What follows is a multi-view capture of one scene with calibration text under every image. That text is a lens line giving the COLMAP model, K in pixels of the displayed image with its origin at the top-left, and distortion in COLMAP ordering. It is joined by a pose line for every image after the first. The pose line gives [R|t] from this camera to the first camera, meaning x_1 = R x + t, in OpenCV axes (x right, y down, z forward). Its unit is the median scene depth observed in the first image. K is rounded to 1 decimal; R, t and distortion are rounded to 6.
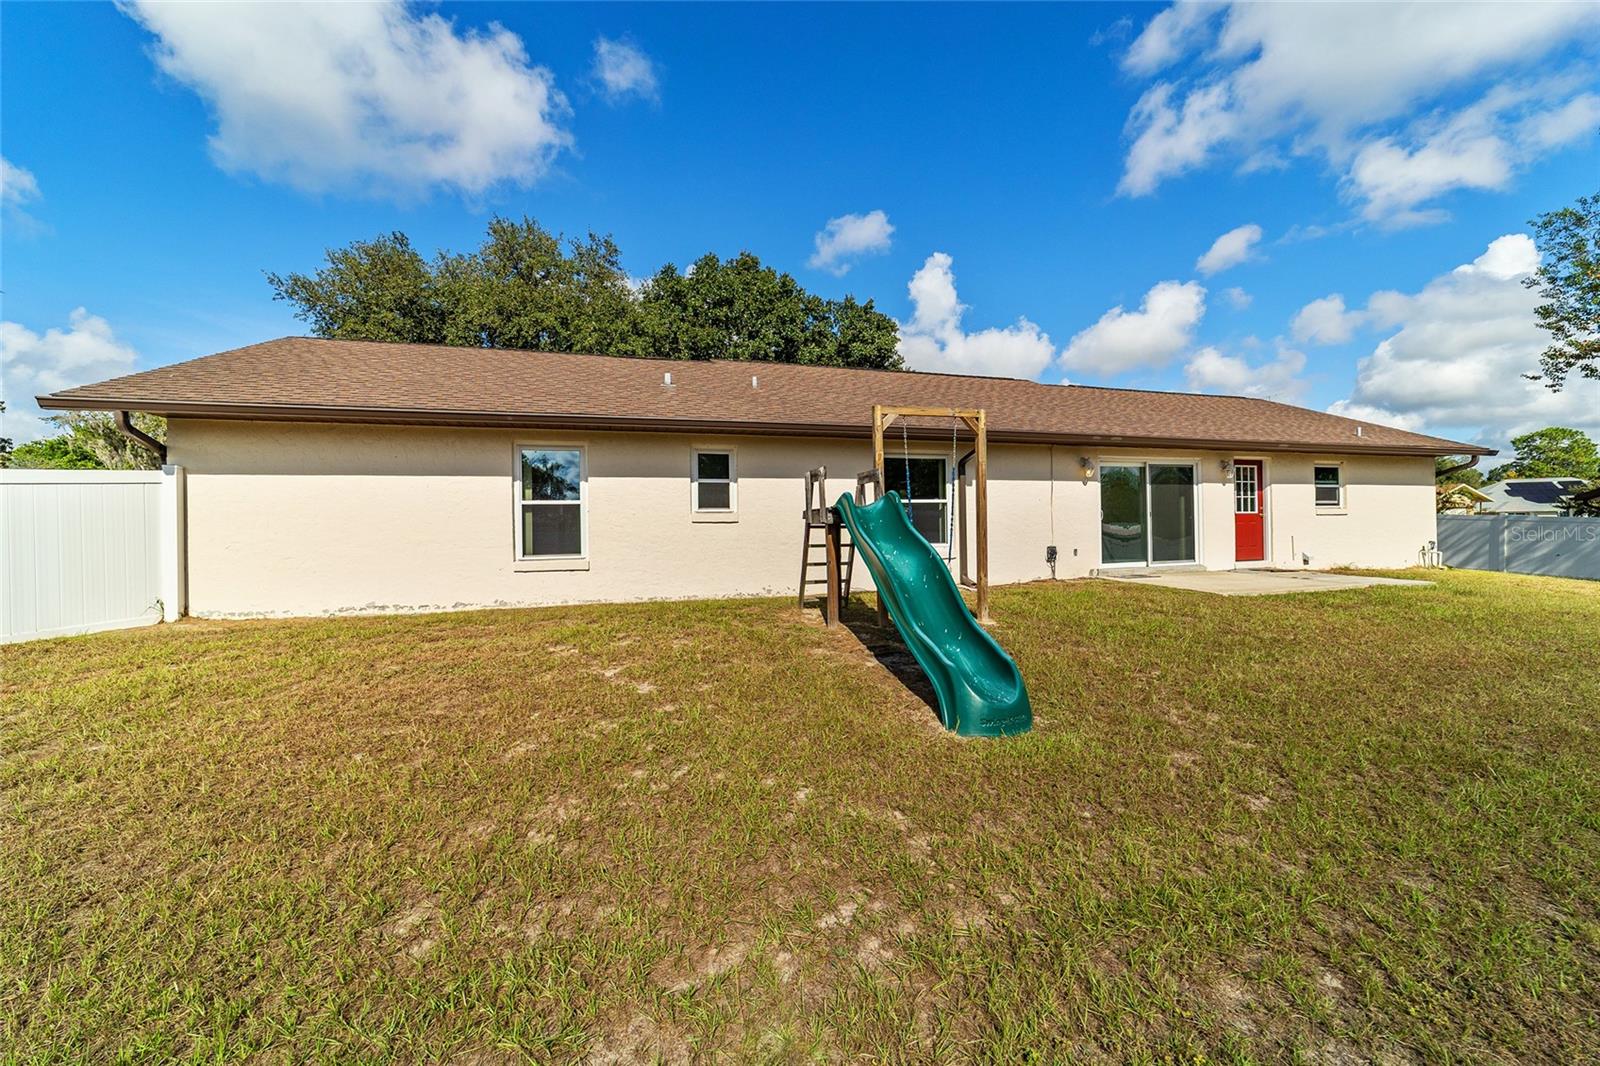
lens RADIAL K [[613.5, 0, 799.0], [0, 613.5, 538.7], [0, 0, 1]] dist [-0.007077, 0.000273]
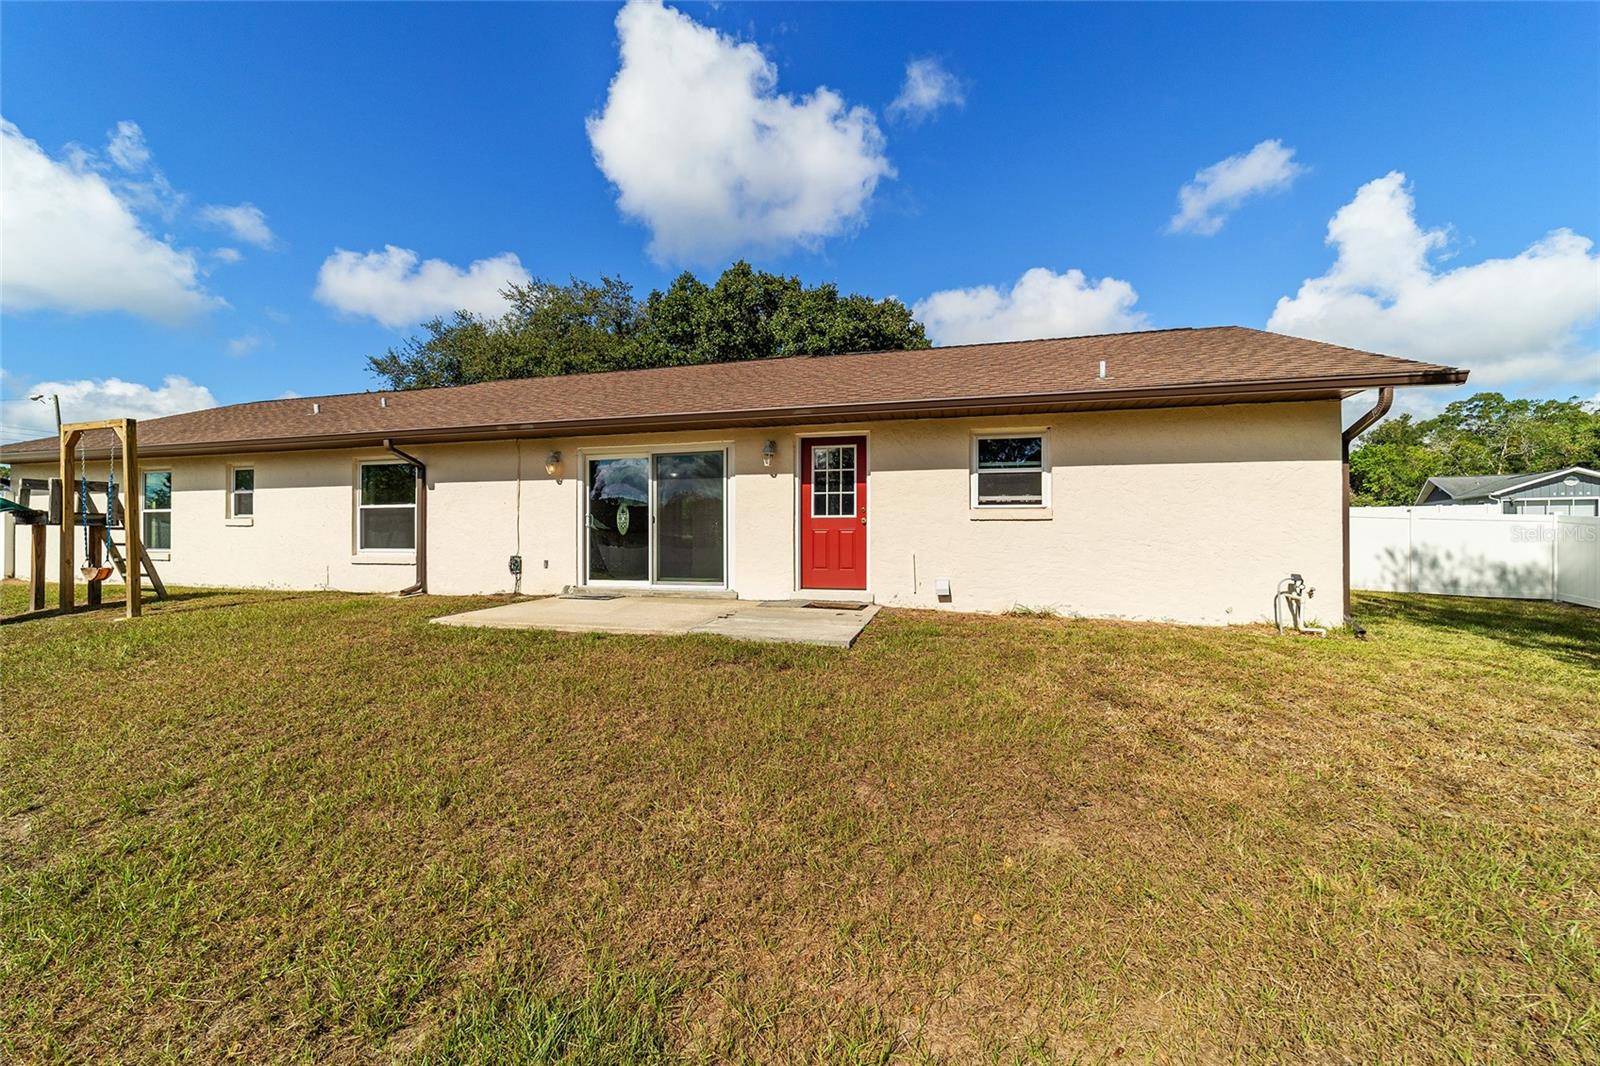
lens RADIAL K [[631.5, 0, 800.0], [0, 631.5, 533.0], [0, 0, 1]] dist [-0.012474, -0.000102]
pose [[0.841900, 0.008718, -0.539564, 1.061374], [-0.024889, 0.999433, -0.022688, -0.008600], [0.539060, 0.032530, 0.841639, 0.403040]]
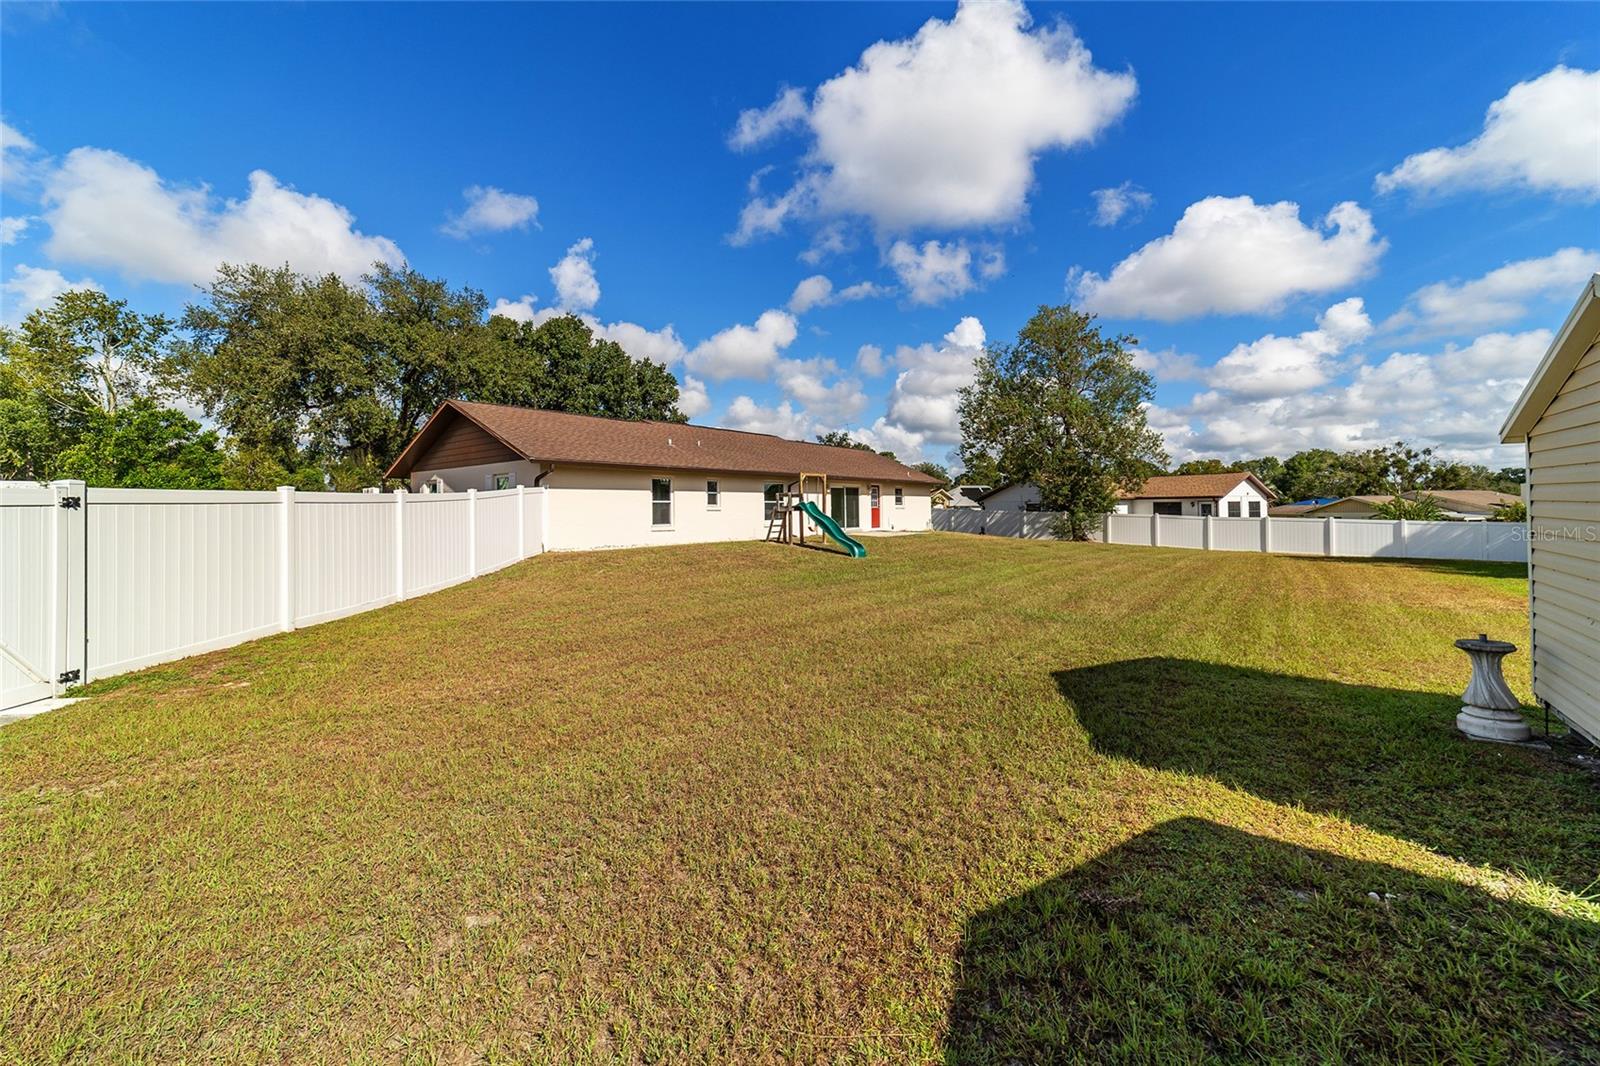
lens RADIAL K [[616.8, 0, 797.4], [0, 616.8, 526.3], [0, 0, 1]] dist [-0.017455, 0.007648]
pose [[0.828082, -0.008839, 0.560537, -0.866740], [0.008139, 0.999960, 0.003745, 0.019736], [-0.560548, 0.001461, 0.828121, -0.825464]]
